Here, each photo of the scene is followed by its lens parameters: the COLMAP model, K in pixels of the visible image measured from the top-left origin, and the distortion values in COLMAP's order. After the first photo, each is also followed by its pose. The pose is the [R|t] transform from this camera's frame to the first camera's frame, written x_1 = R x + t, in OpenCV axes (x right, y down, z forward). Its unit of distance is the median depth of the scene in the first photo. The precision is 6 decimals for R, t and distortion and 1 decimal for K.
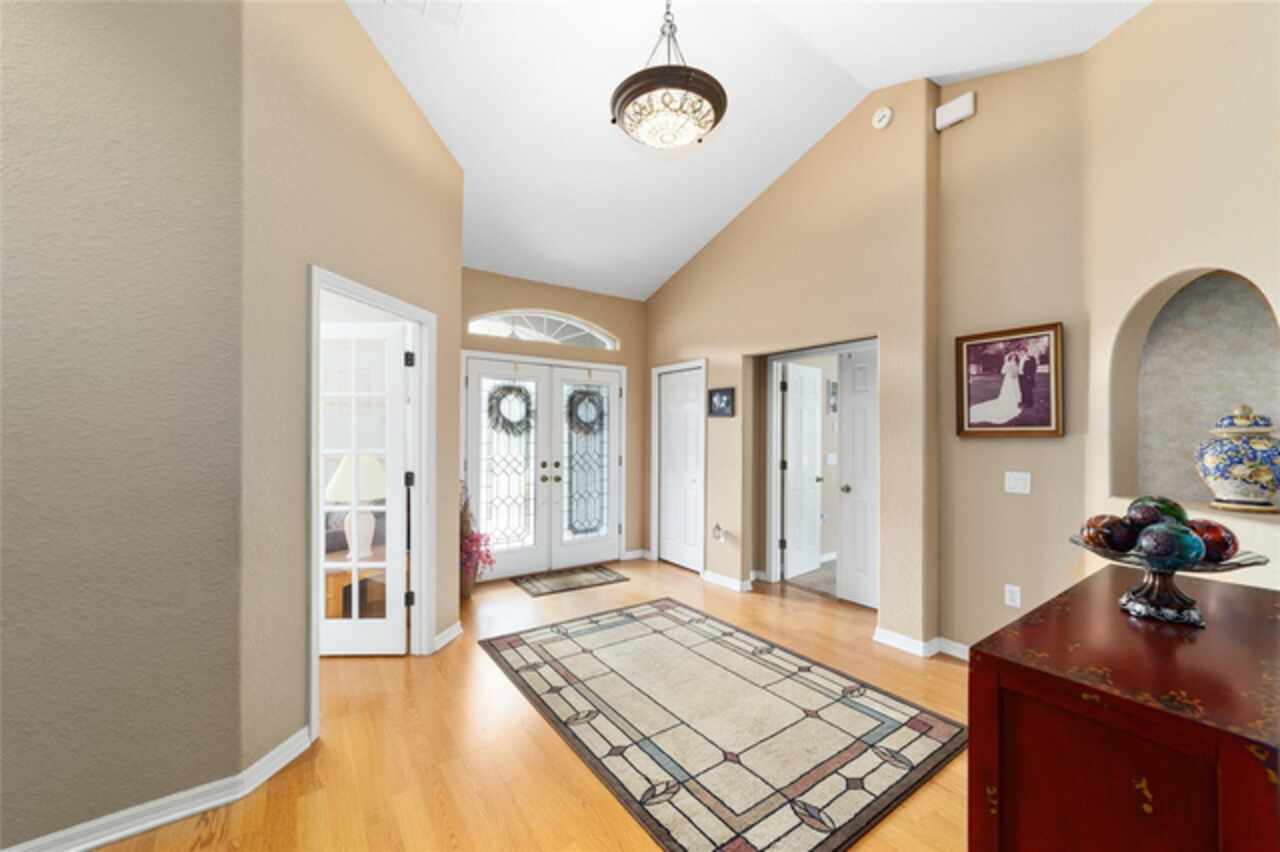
lens RADIAL K [[493.5, 0, 638.5], [0, 493.5, 432.2], [0, 0, 1]] dist [-0.009447, 0.003460]
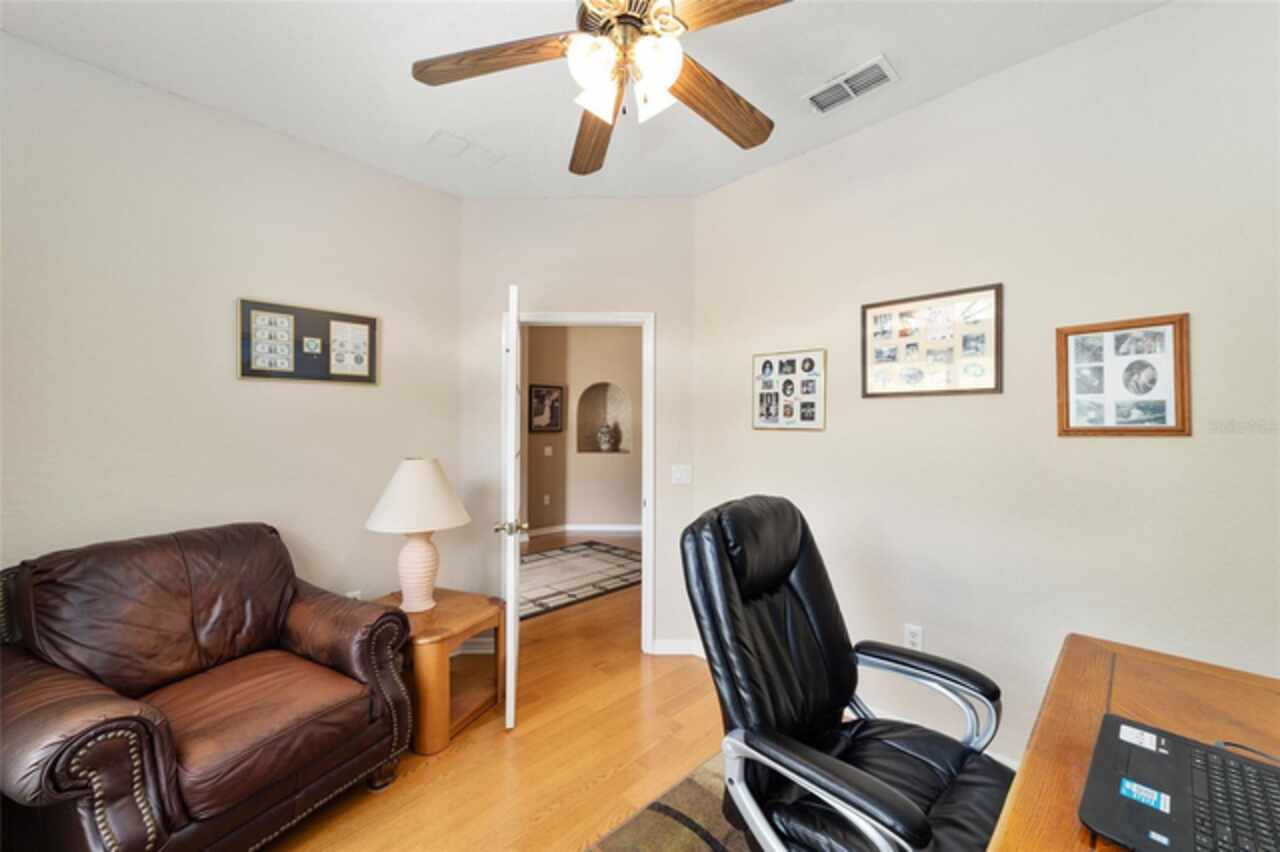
lens RADIAL K [[493.5, 0, 636.5], [0, 493.5, 422.7], [0, 0, 1]] dist [-0.009447, 0.003460]
pose [[-0.171756, 0.004881, 0.985127, -1.632074], [-0.007960, 0.999948, -0.006342, -0.022548], [-0.985107, -0.008931, -0.171709, 0.991908]]
